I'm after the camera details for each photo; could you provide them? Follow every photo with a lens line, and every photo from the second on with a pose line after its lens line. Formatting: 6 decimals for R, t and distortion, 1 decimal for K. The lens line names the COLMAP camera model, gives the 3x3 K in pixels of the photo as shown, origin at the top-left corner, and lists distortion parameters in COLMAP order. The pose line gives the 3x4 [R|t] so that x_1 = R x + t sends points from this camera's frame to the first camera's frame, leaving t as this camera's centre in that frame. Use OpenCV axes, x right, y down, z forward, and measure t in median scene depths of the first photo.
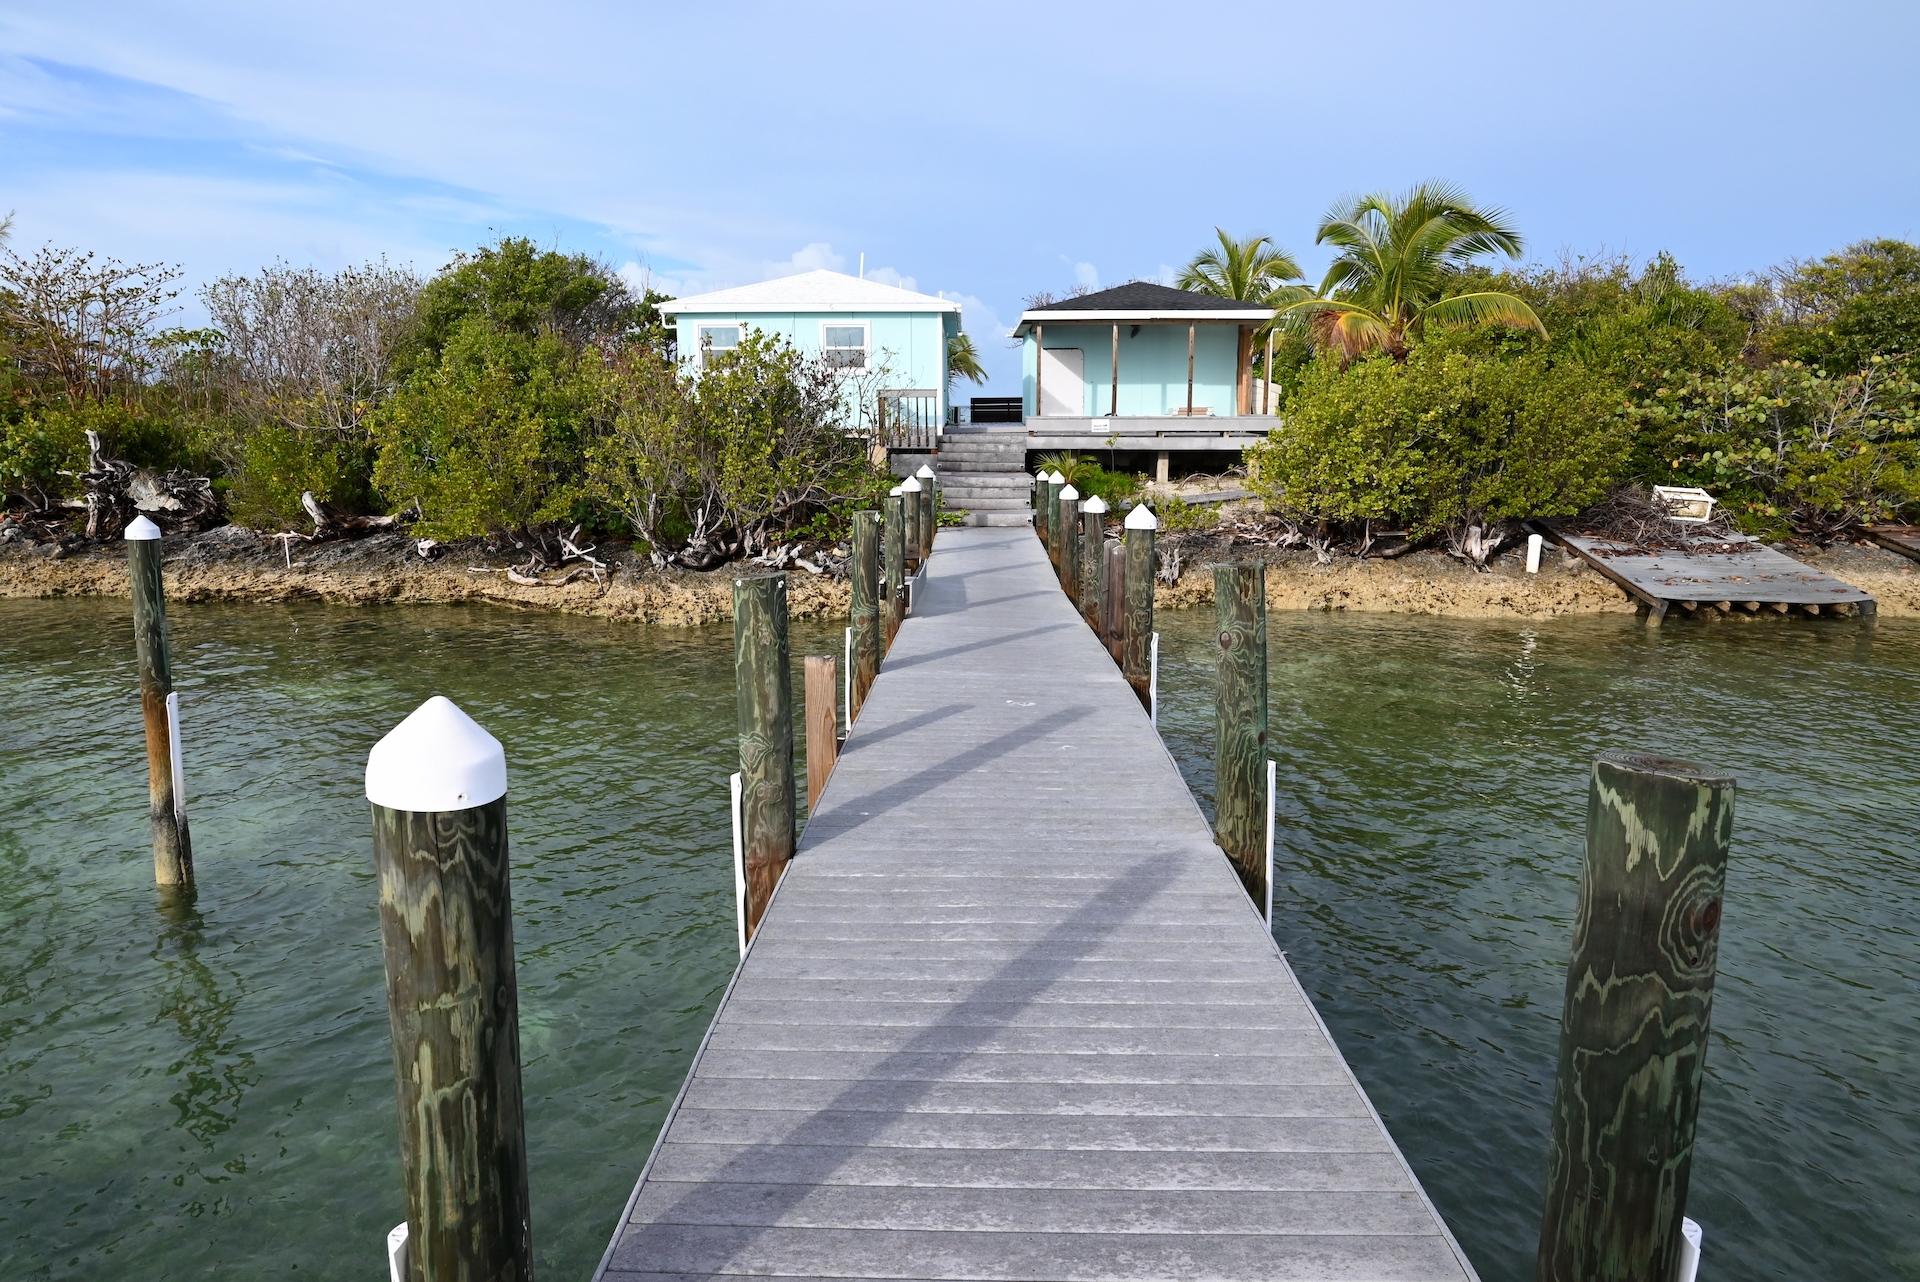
lens RADIAL K [[1309.9, 0, 947.3], [0, 1309.9, 659.5], [0, 0, 1]] dist [-0.015736, 0.003123]
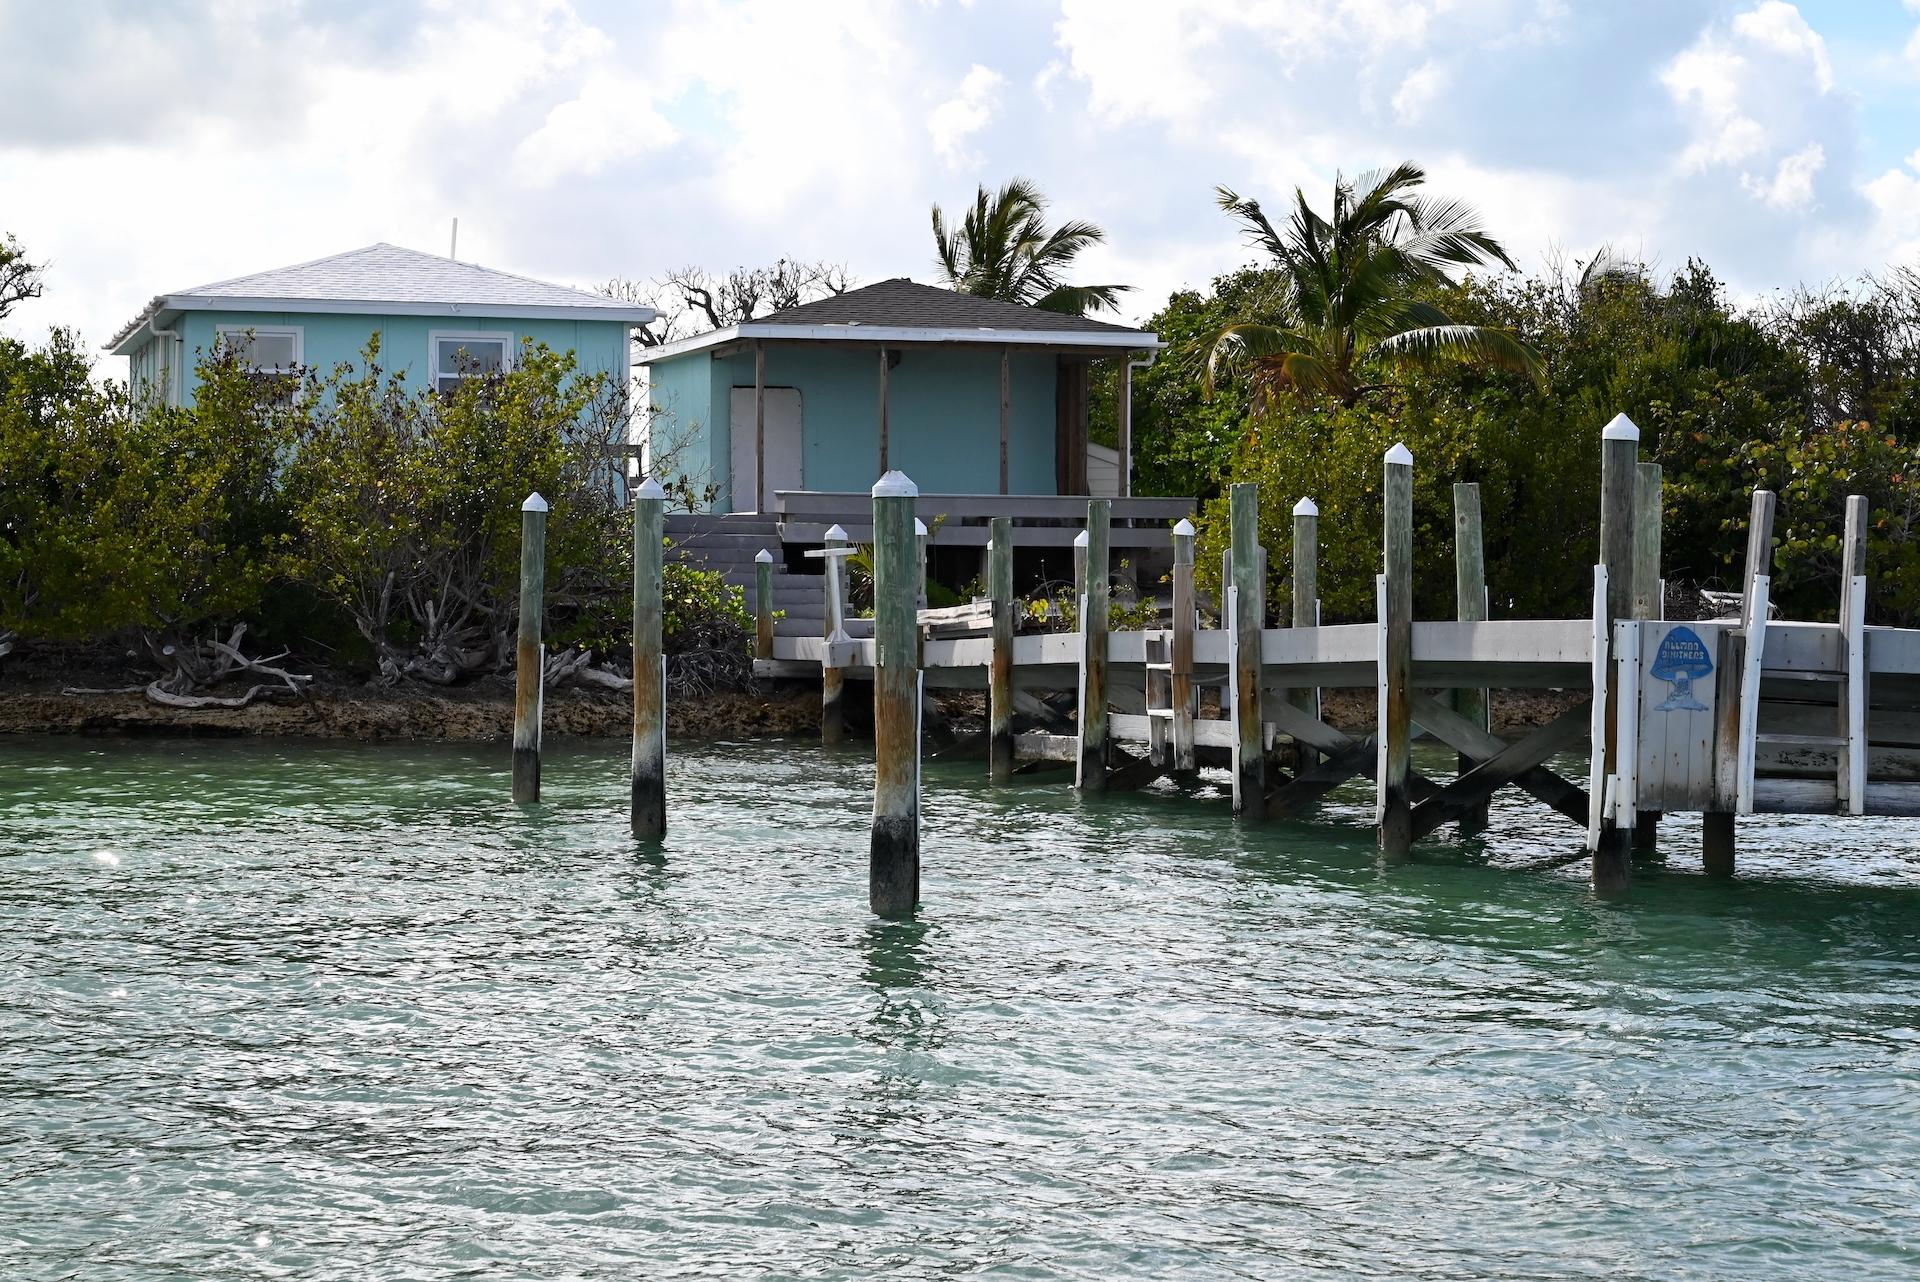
lens RADIAL K [[4102.0, 0, 967.6], [0, 4102.0, 647.3], [0, 0, 1]] dist [0.127693, 0.000000]
pose [[0.955512, 0.004966, 0.294911, -0.540263], [0.046146, 0.985029, -0.166100, 0.270860], [-0.291320, 0.172320, 0.940977, -1.065285]]
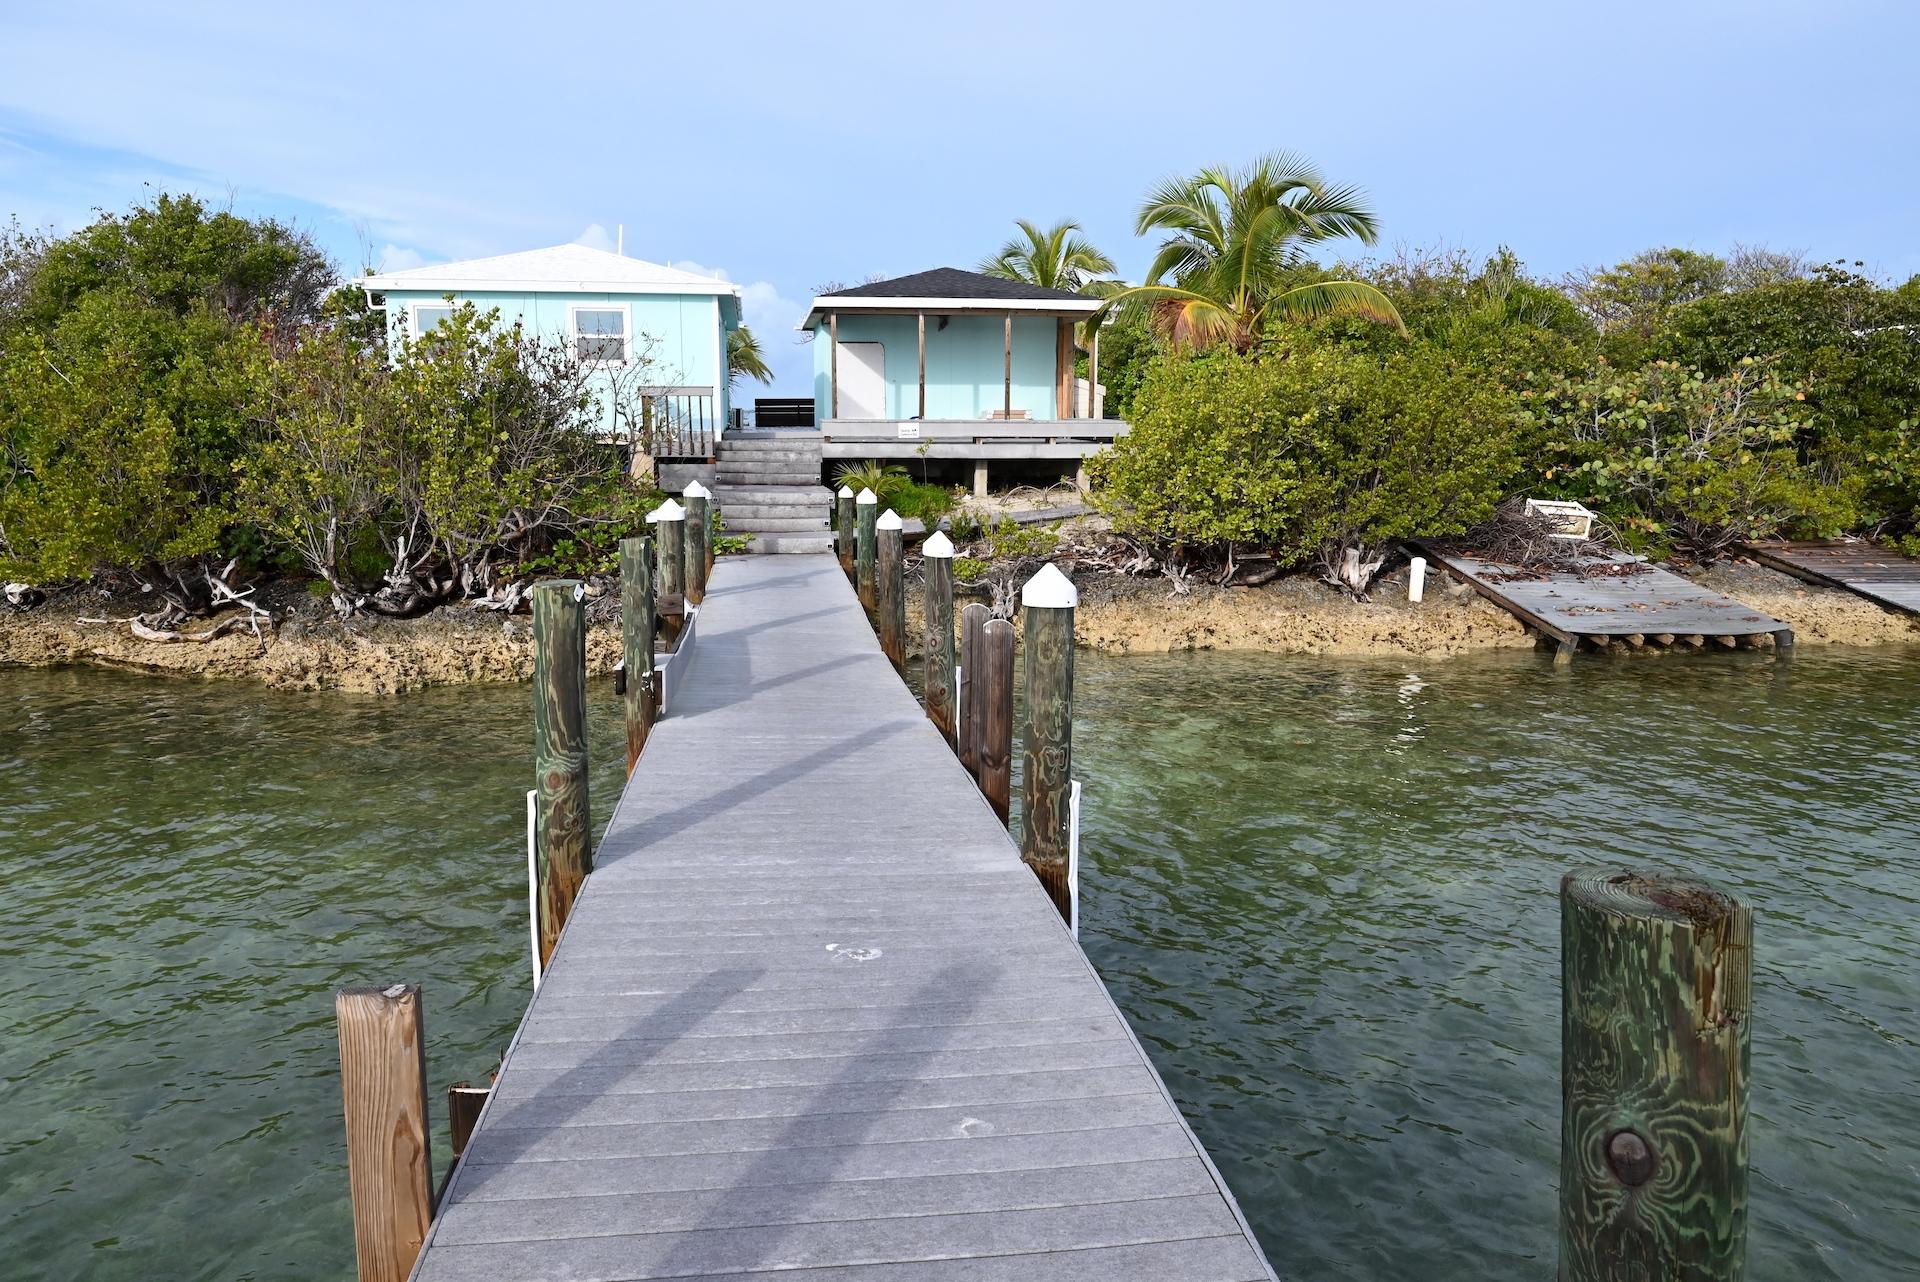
lens RADIAL K [[1347.6, 0, 960.5], [0, 1347.6, 648.4], [0, 0, 1]] dist [-0.016529, 0.008722]
pose [[0.986307, -0.022600, 0.163364, 0.004592], [0.025351, 0.999569, -0.014774, -0.028846], [-0.162960, 0.018713, 0.986455, 0.165214]]
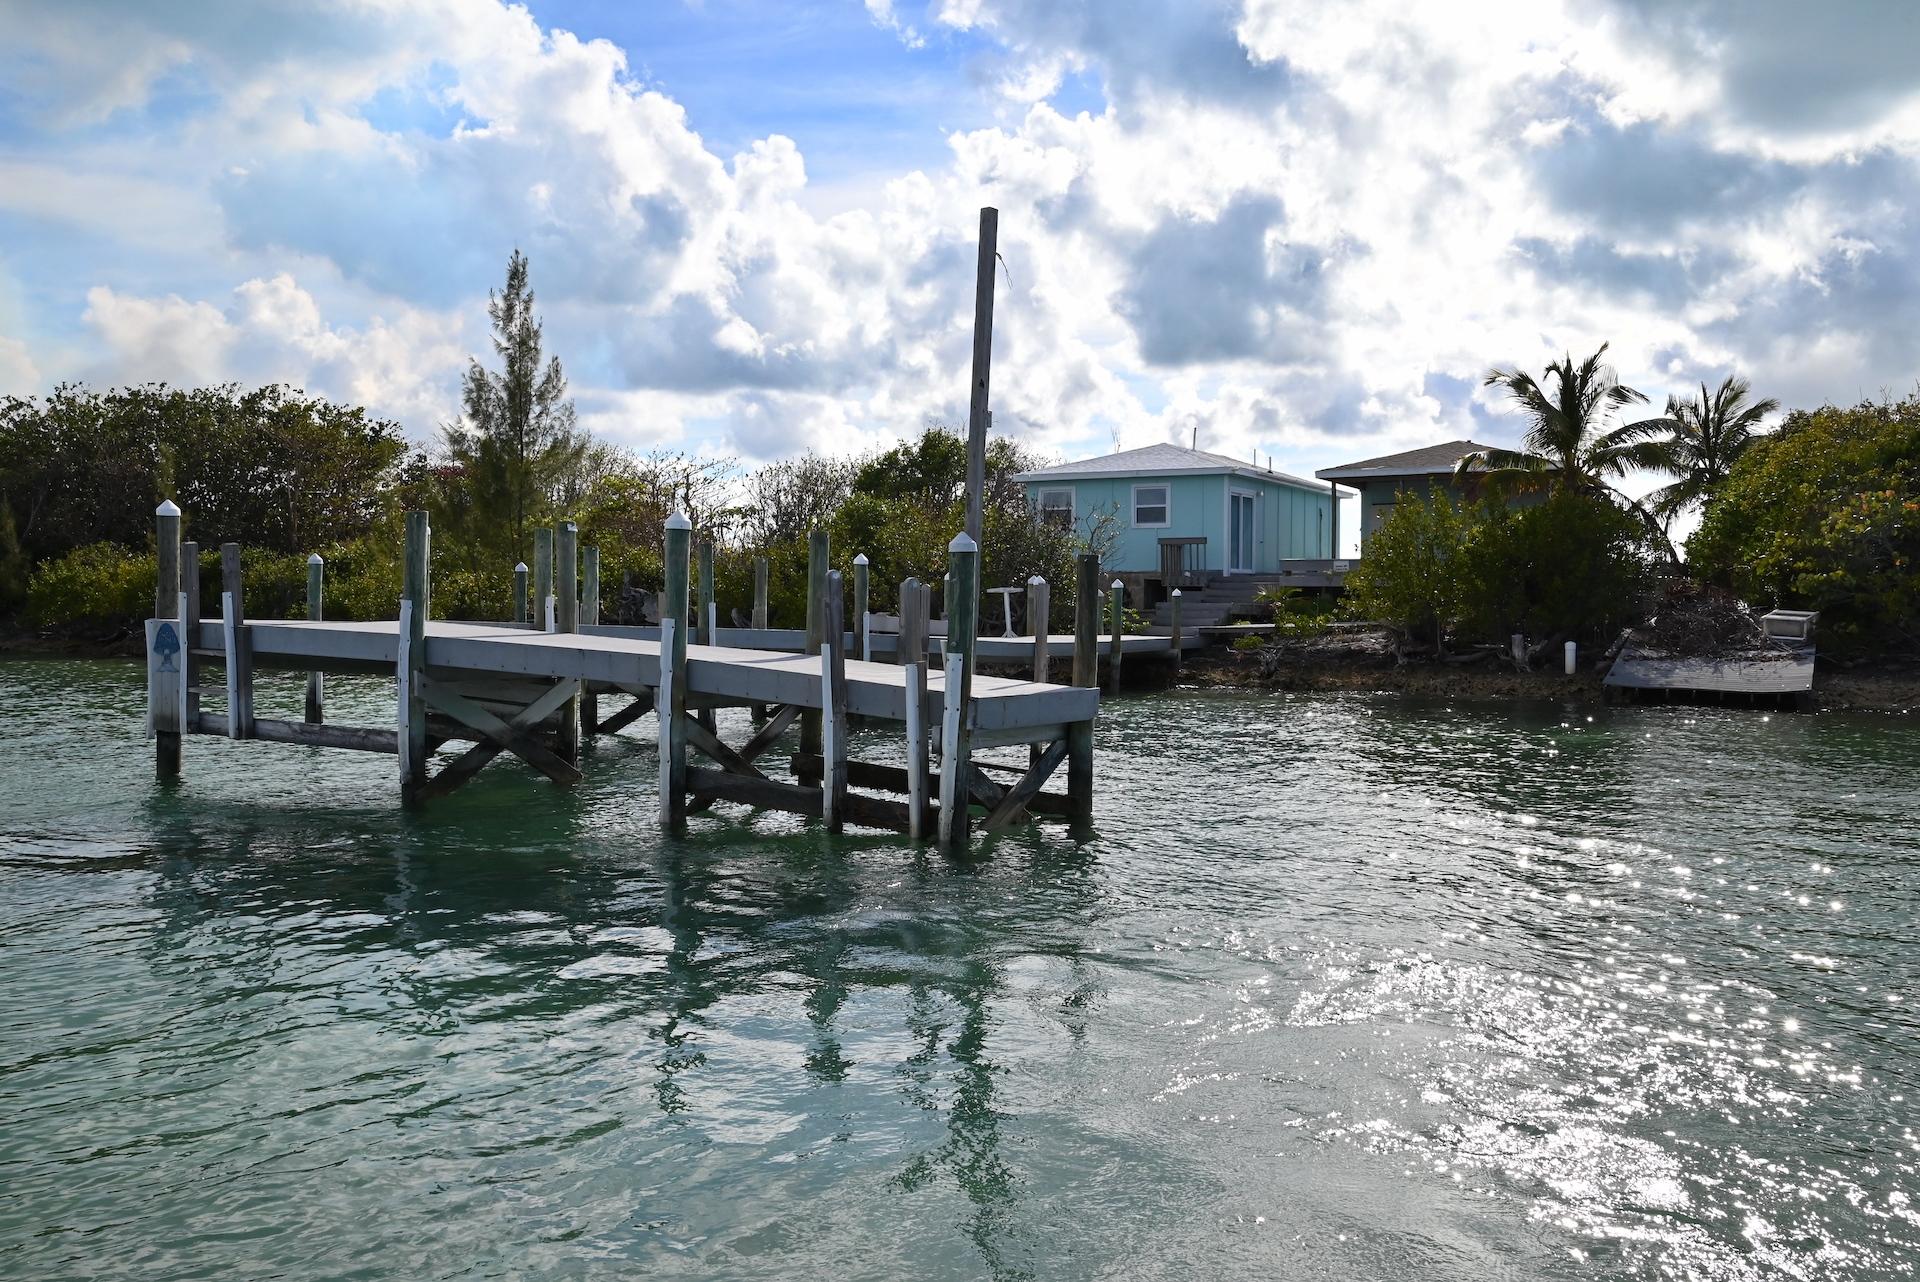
lens RADIAL K [[1665.9, 0, 955.3], [0, 1665.9, 636.5], [0, 0, 1]] dist [-0.131020, -0.001152]
pose [[0.883362, 0.011451, -0.468552, 0.623217], [-0.092383, 0.984343, -0.150114, 0.163207], [0.459497, 0.175891, 0.870589, -0.506433]]
